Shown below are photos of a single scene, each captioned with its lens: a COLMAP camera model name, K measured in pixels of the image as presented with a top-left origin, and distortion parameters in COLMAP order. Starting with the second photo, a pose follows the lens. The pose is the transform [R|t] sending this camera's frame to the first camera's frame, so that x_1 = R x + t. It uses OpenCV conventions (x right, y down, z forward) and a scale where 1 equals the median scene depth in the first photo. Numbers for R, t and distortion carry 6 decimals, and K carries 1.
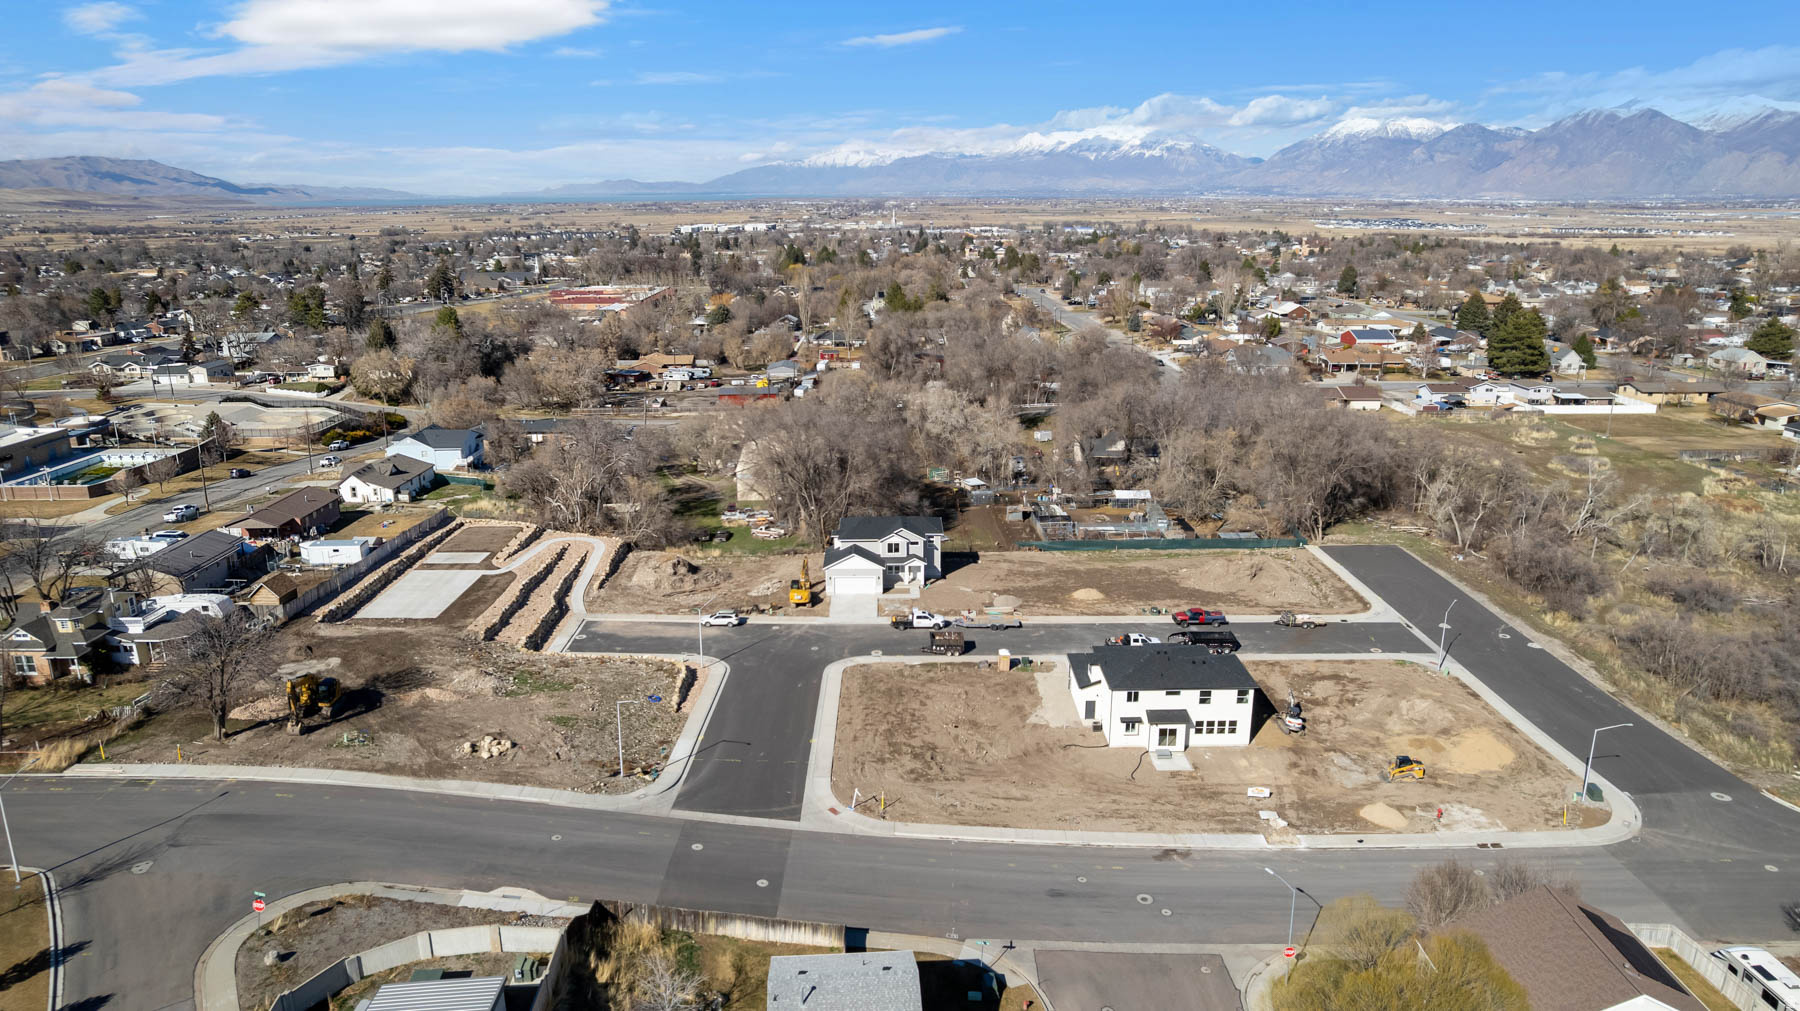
lens RADIAL K [[1153.4, 0, 904.7], [0, 1153.4, 515.9], [0, 0, 1]] dist [-0.076450, 0.068884]
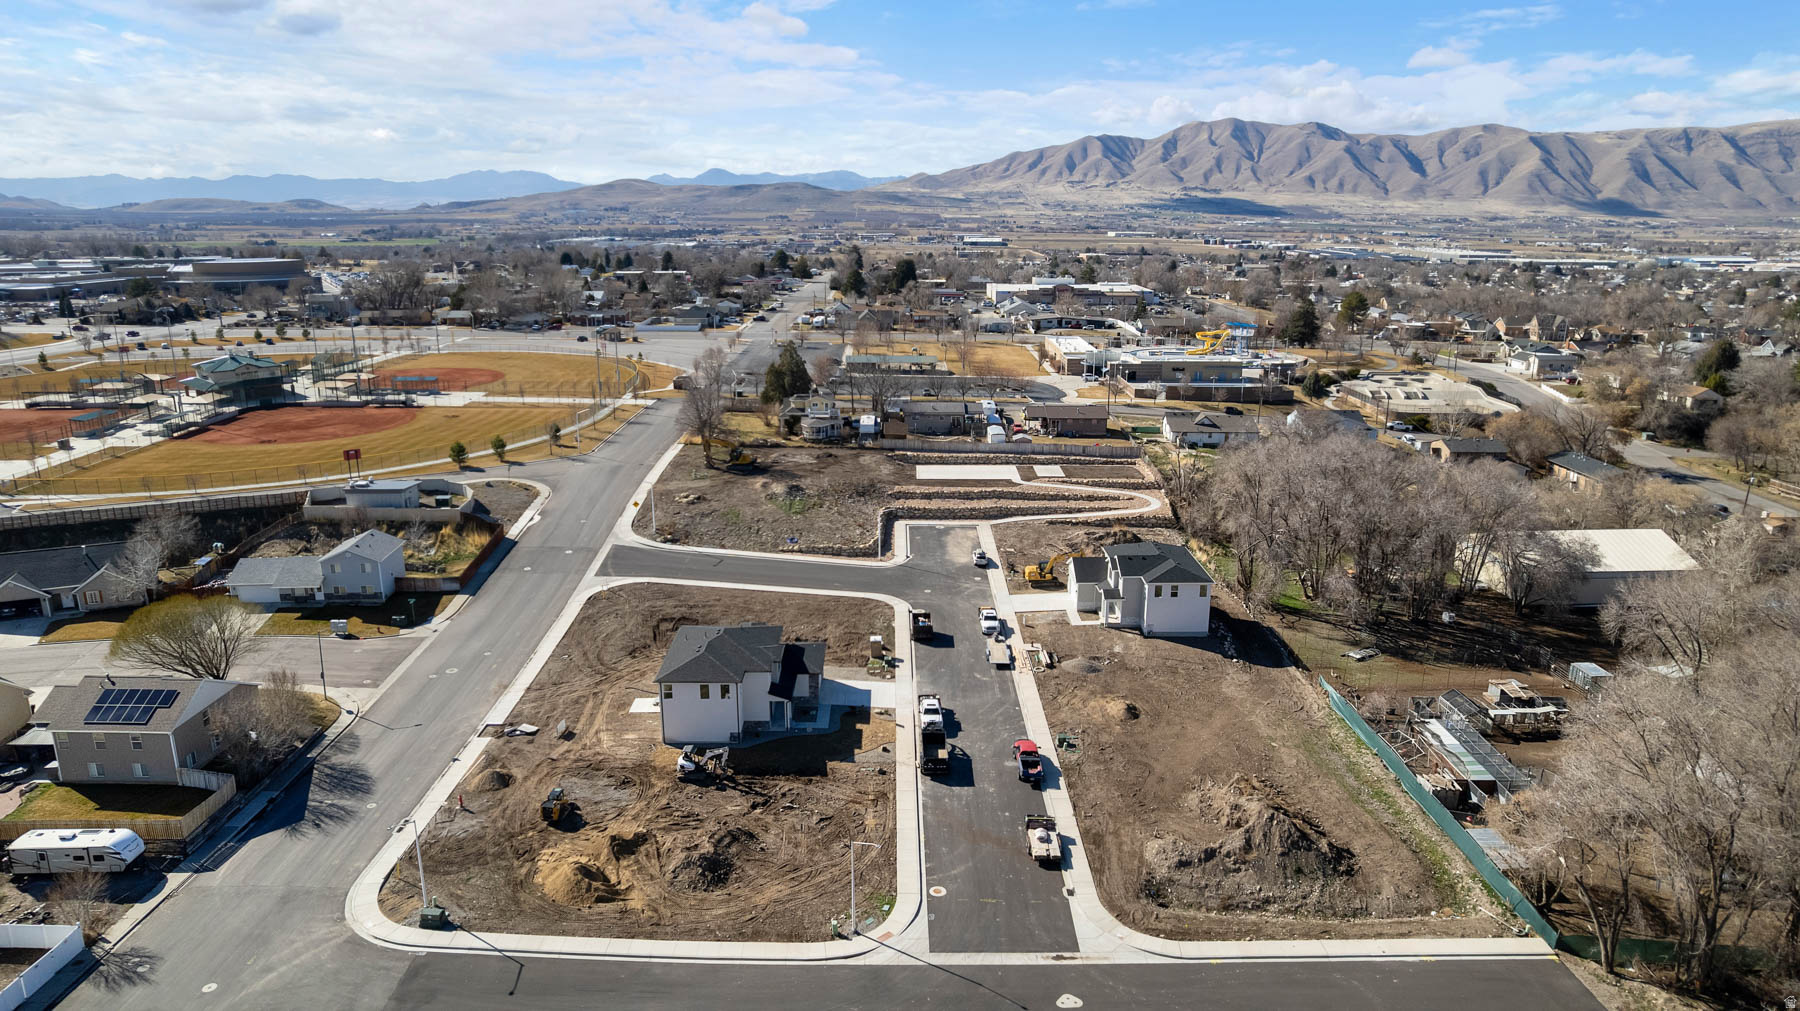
lens RADIAL K [[1153.4, 0, 904.7], [0, 1153.4, 515.9], [0, 0, 1]] dist [-0.076450, 0.068884]
pose [[-0.003940, 0.264937, -0.964258, 0.991962], [-0.274663, 0.926893, 0.255793, -0.232570], [0.961532, 0.265854, 0.069117, 0.910350]]
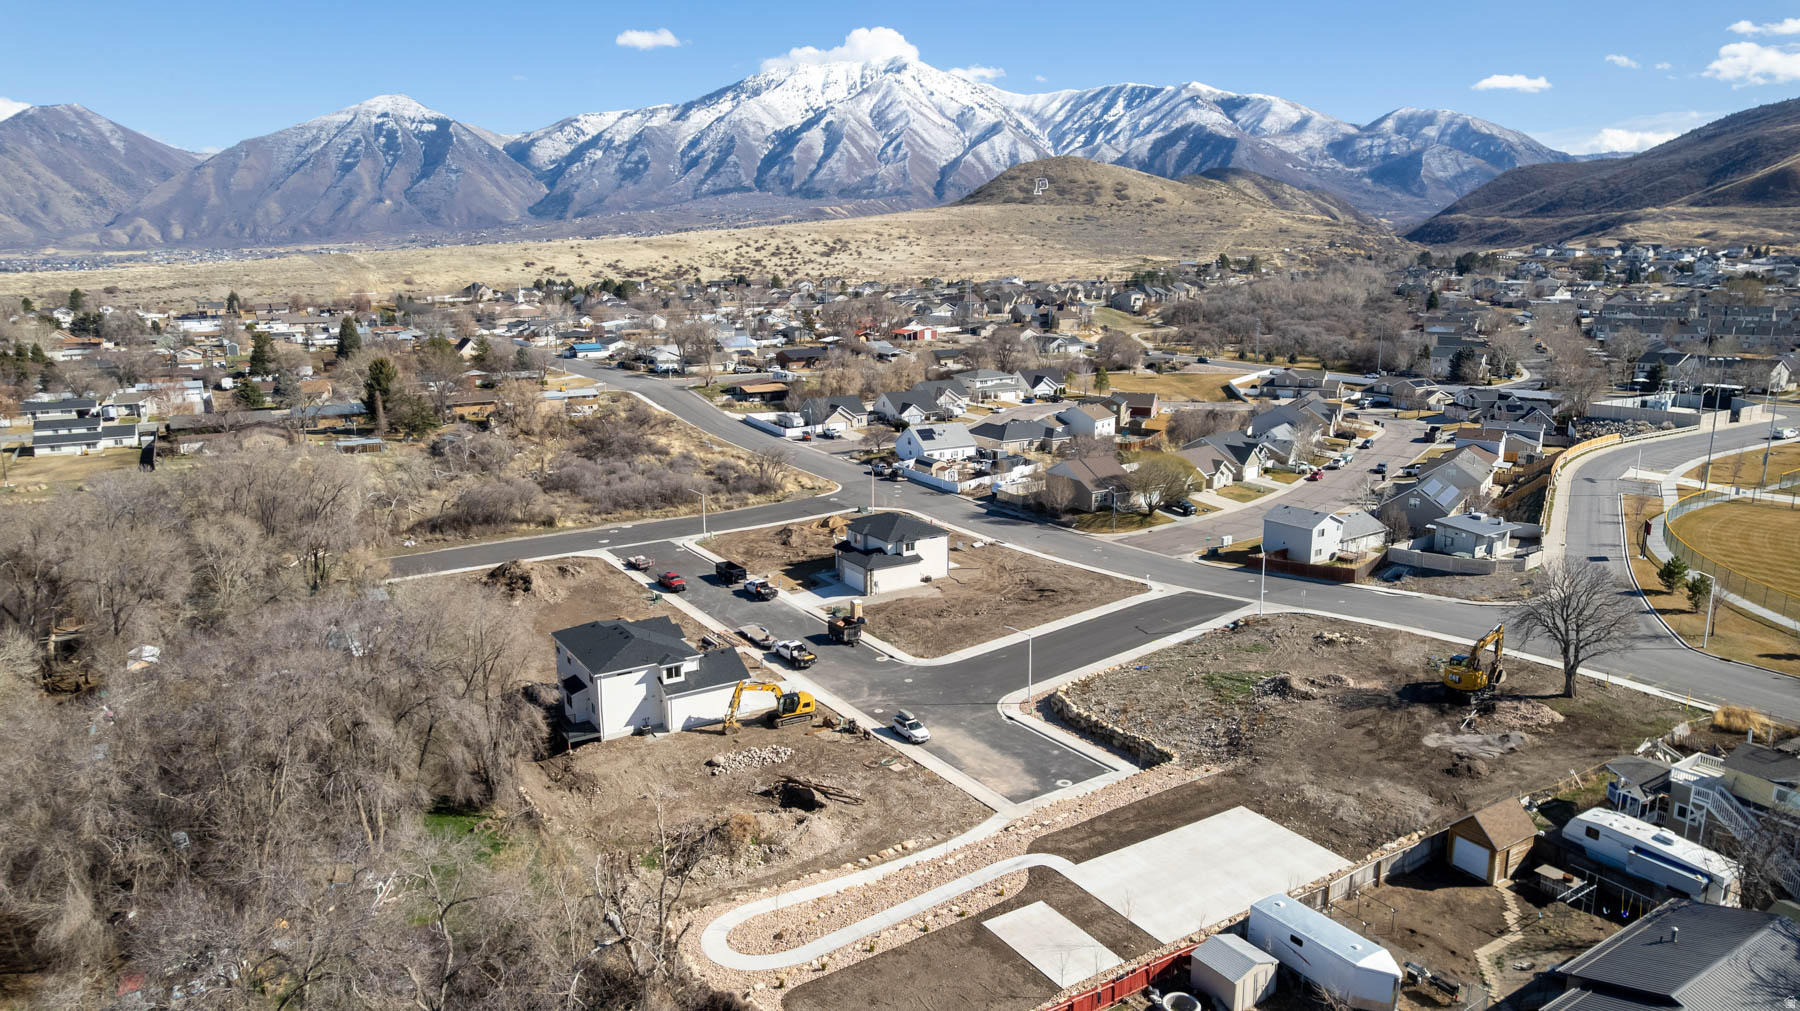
lens RADIAL K [[1153.4, 0, 904.7], [0, 1153.4, 515.9], [0, 0, 1]] dist [-0.076450, 0.068884]
pose [[-0.527494, -0.186999, 0.828723, -0.815423], [0.232760, 0.906338, 0.352667, -0.325484], [-0.817051, 0.378924, -0.434562, 1.382623]]
